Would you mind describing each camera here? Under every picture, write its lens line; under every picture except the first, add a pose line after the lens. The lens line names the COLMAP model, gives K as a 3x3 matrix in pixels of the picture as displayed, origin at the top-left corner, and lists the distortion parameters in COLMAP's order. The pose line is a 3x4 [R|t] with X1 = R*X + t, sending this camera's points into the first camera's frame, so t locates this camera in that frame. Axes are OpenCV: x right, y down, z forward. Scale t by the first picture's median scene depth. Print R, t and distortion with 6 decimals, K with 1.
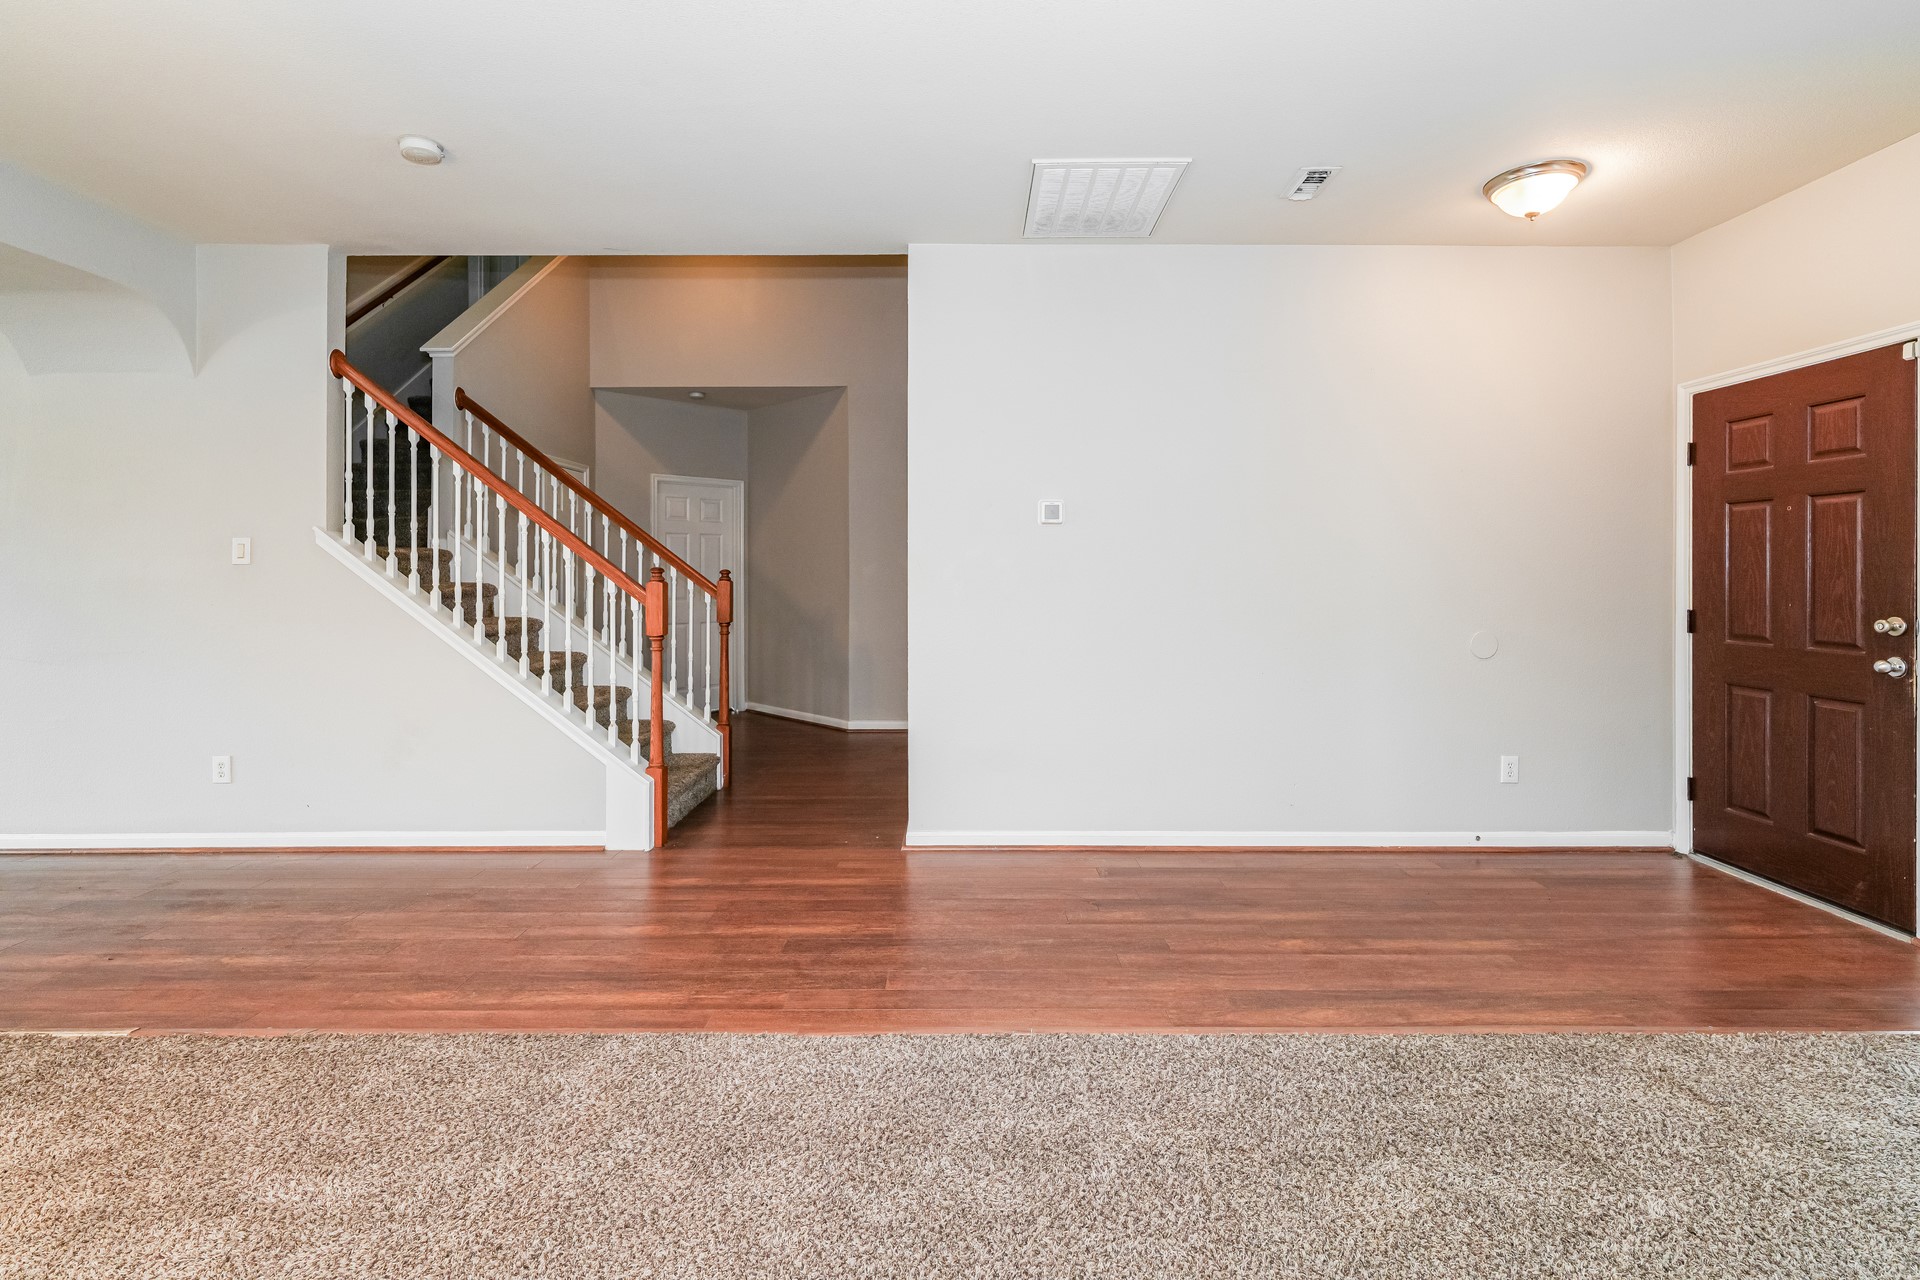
lens RADIAL K [[864.8, 0, 963.8], [0, 864.8, 600.6], [0, 0, 1]] dist [-0.011835, -0.000667]
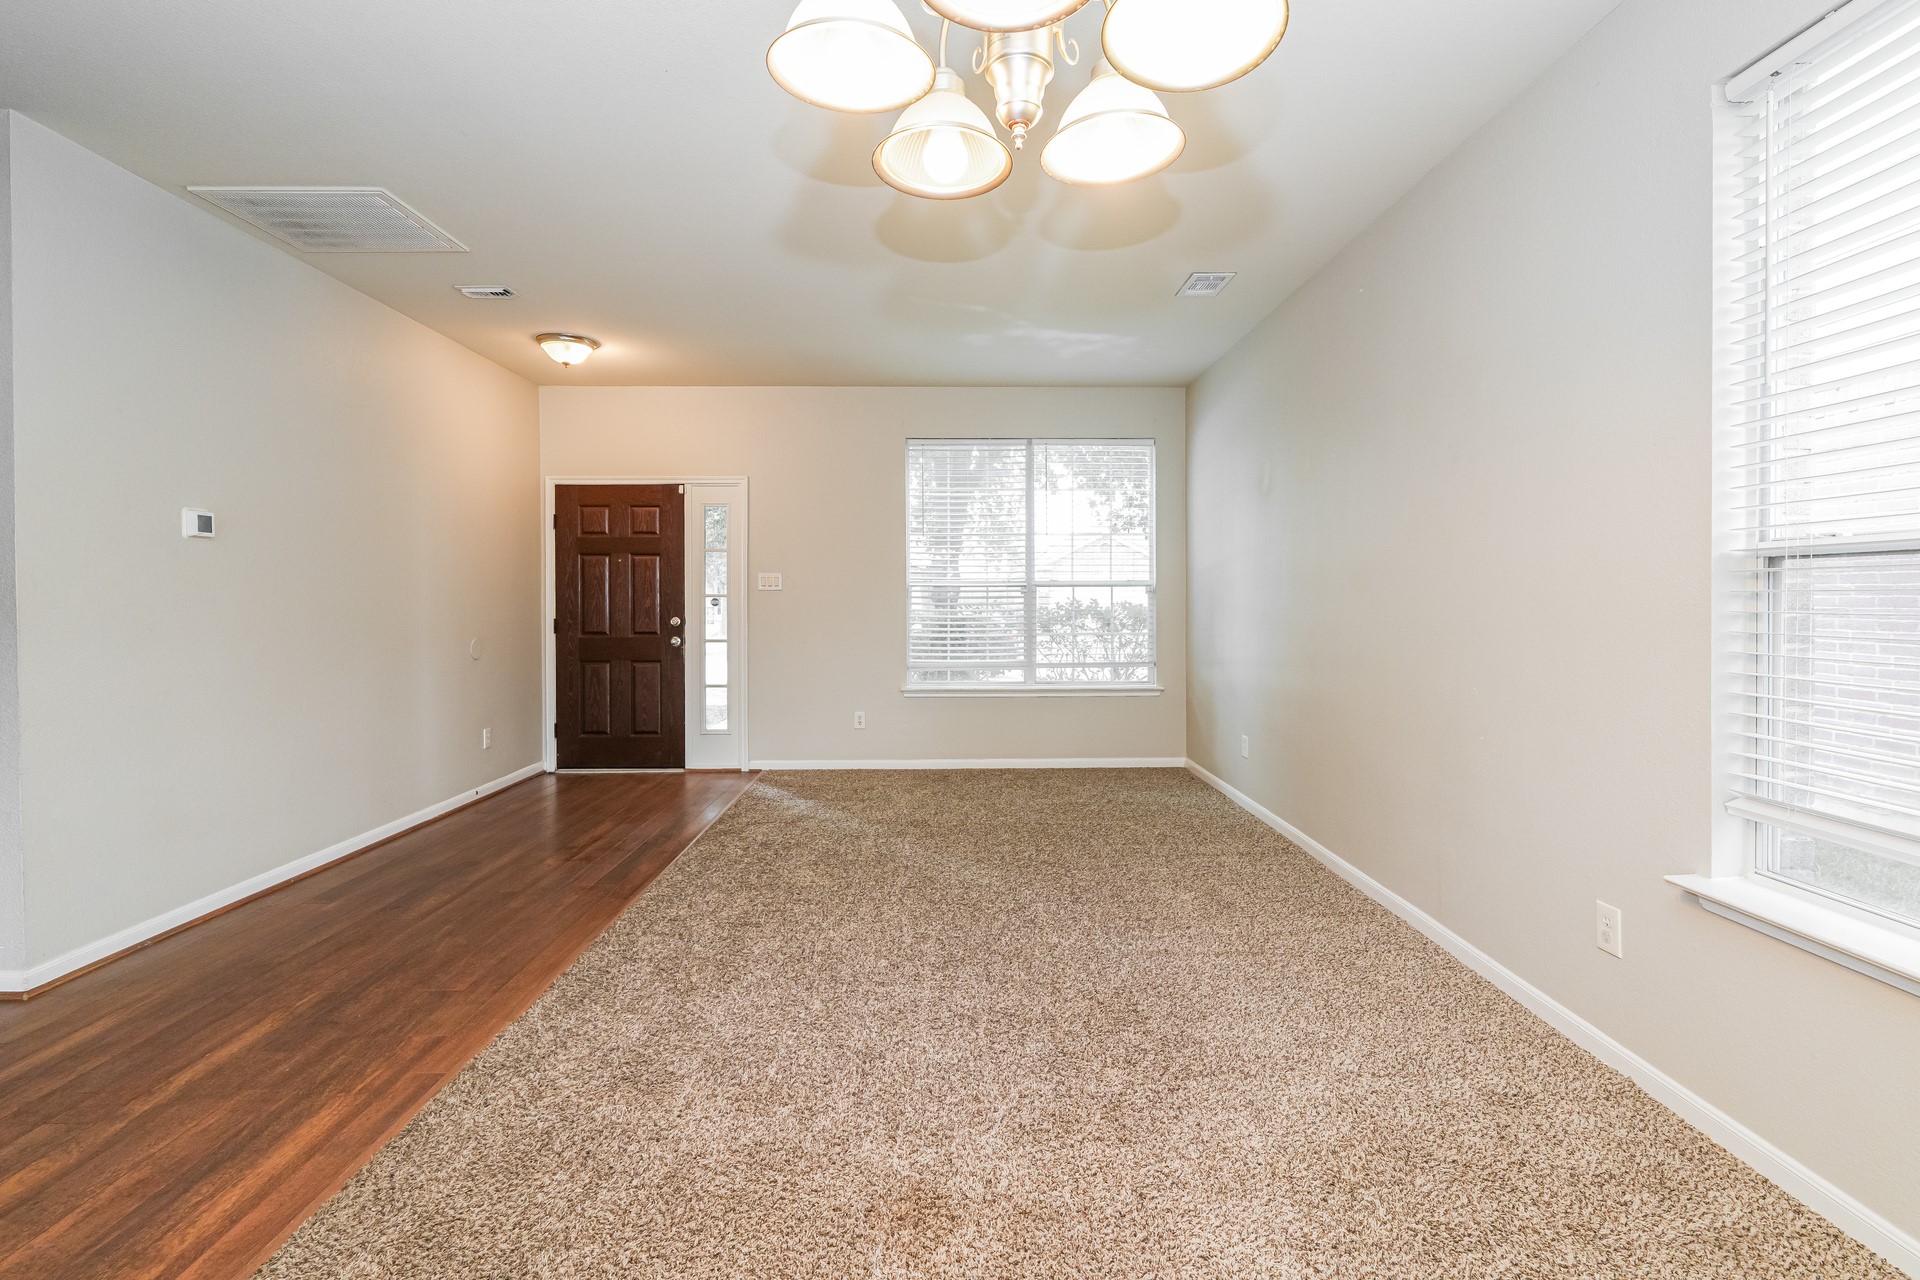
lens RADIAL K [[864.8, 0, 963.8], [0, 864.8, 600.6], [0, 0, 1]] dist [-0.011835, -0.000667]
pose [[-0.019072, -0.004441, 0.999808, -0.974623], [0.029964, 0.999538, 0.005011, -0.009855], [-0.999369, 0.030054, -0.018930, 0.333828]]
